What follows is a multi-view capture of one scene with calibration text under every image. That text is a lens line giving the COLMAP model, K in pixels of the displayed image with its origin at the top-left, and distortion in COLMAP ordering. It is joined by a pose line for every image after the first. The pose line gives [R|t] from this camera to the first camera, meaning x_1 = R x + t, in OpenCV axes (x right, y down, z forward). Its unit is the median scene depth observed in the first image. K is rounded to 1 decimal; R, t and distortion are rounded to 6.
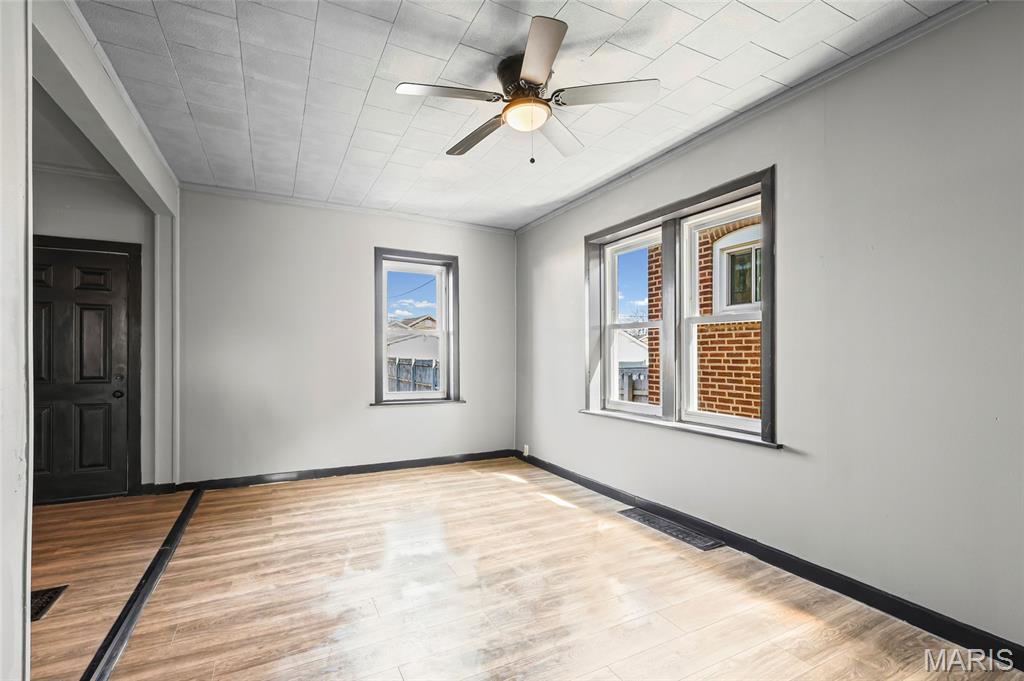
lens RADIAL K [[468.9, 0, 514.5], [0, 468.9, 347.3], [0, 0, 1]] dist [0.004327, -0.000357]
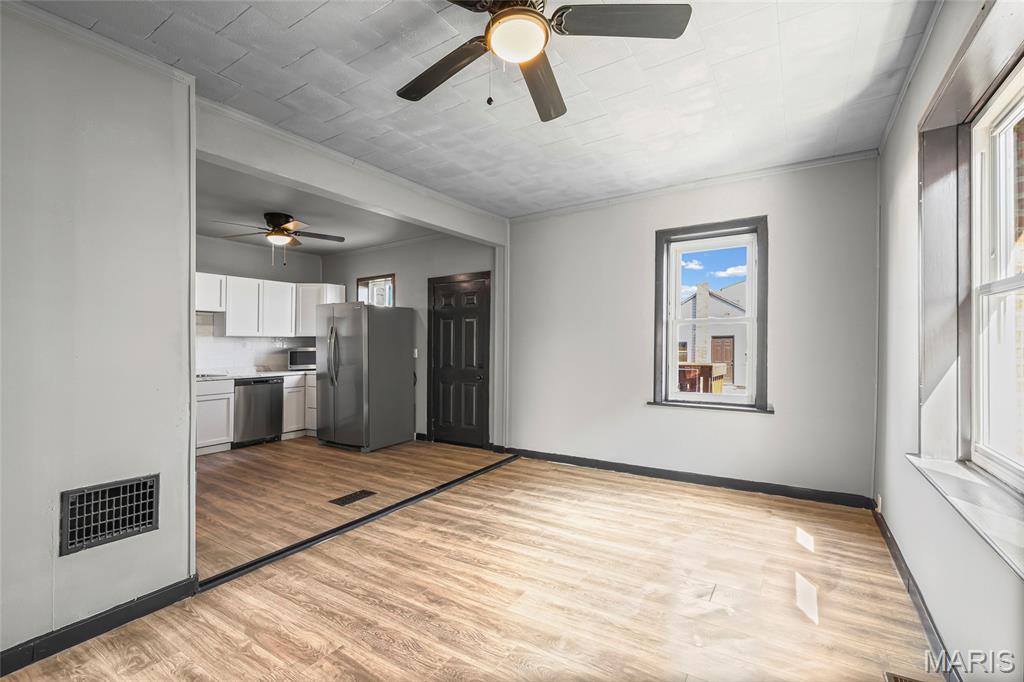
lens RADIAL K [[451.1, 0, 512.9], [0, 451.1, 336.6], [0, 0, 1]] dist [-0.000570, -0.001419]
pose [[0.489548, -0.026808, -0.871564, 0.456730], [0.025175, 0.999545, -0.016604, -0.000178], [0.871613, -0.013814, 0.490000, 0.448128]]
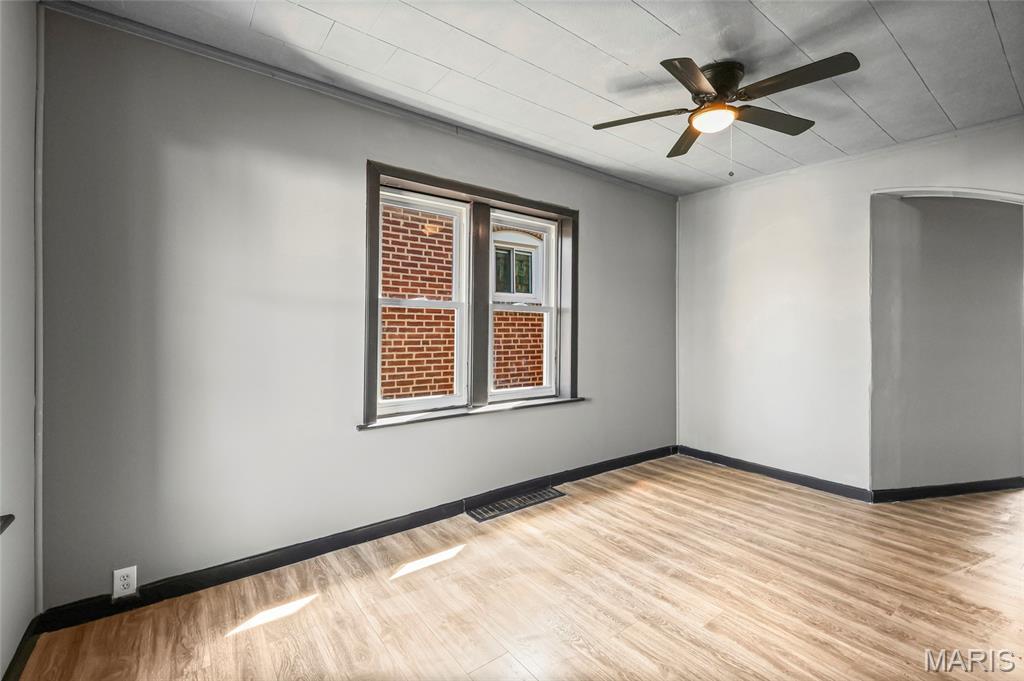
lens RADIAL K [[451.1, 0, 518.9], [0, 451.1, 343.9], [0, 0, 1]] dist [-0.000570, -0.001419]
pose [[-0.177091, -0.026728, 0.983832, -0.599266], [-0.012584, 0.999611, 0.024891, 0.007060], [-0.984114, -0.007972, -0.177358, 1.097725]]
